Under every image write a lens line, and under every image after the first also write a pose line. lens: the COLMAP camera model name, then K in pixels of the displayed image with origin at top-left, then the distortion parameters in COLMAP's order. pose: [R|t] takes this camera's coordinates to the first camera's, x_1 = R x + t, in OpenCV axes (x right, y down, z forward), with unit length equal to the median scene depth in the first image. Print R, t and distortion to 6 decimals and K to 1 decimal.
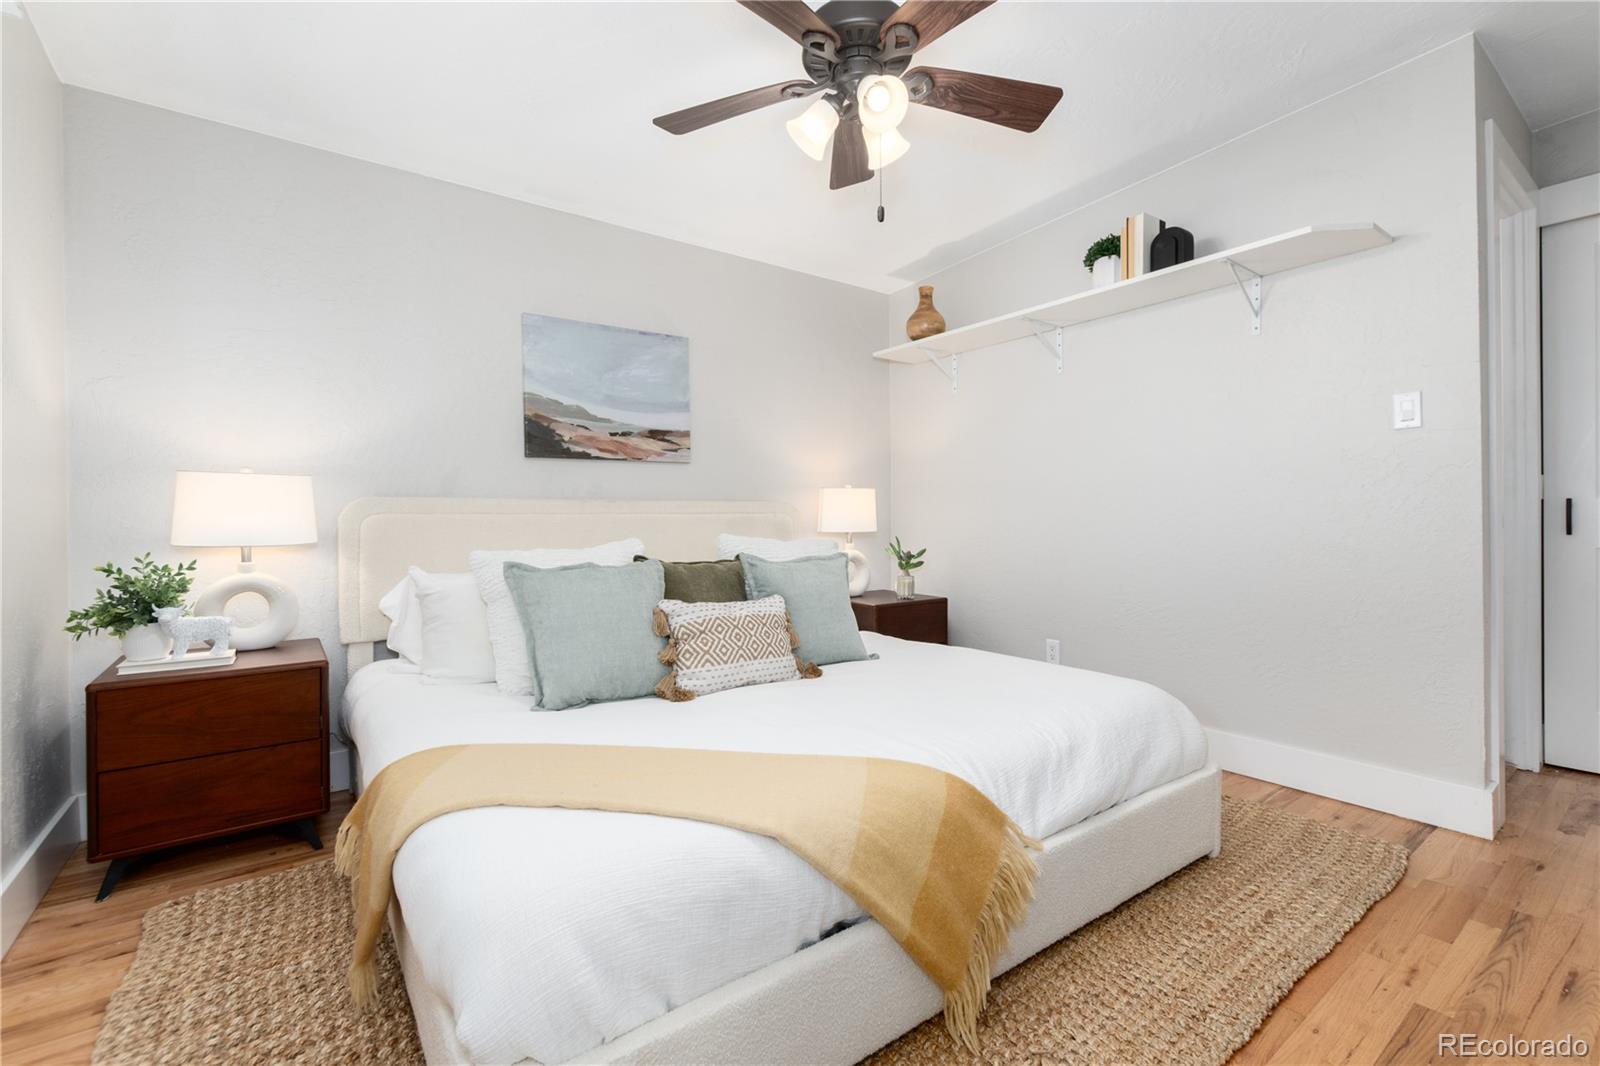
lens RADIAL K [[693.6, 0, 801.6], [0, 693.6, 523.8], [0, 0, 1]] dist [0.007517, -0.004262]
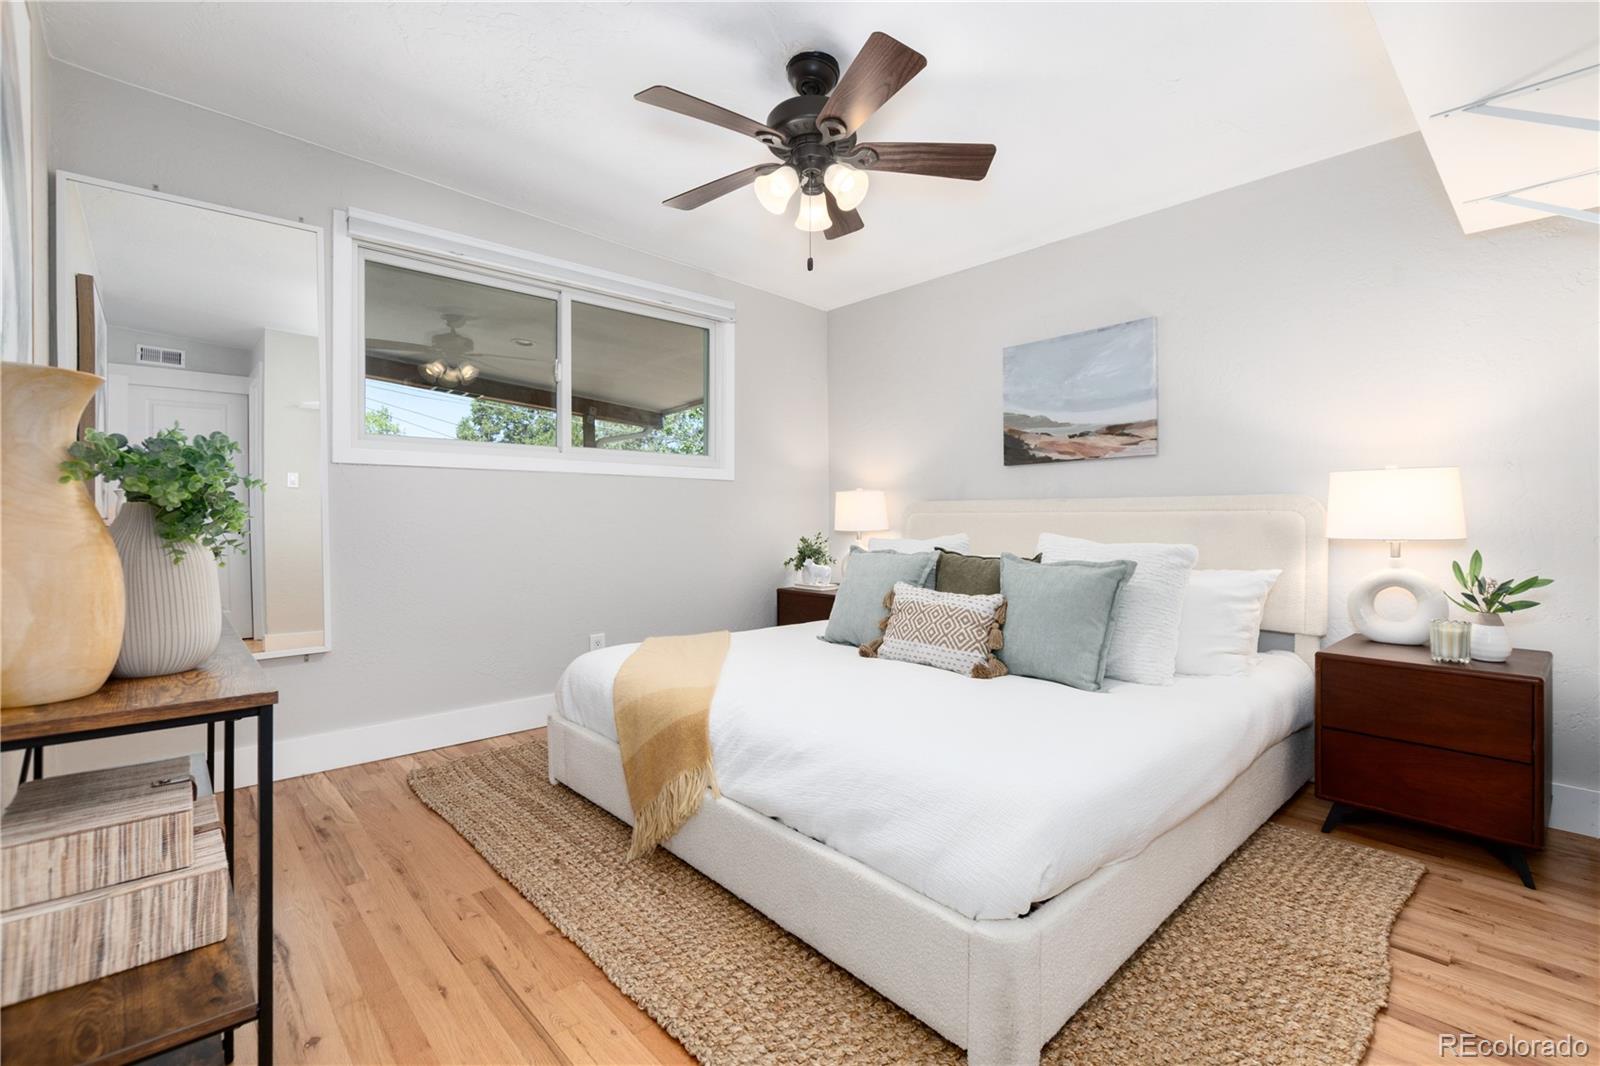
lens RADIAL K [[728.5, 0, 838.9], [0, 728.5, 521.7], [0, 0, 1]] dist [-0.002264, -0.000789]
pose [[0.130225, 0.011217, -0.991421, 0.786486], [-0.006576, 0.999924, 0.010449, -0.009183], [0.991463, 0.005159, 0.130289, 0.512613]]
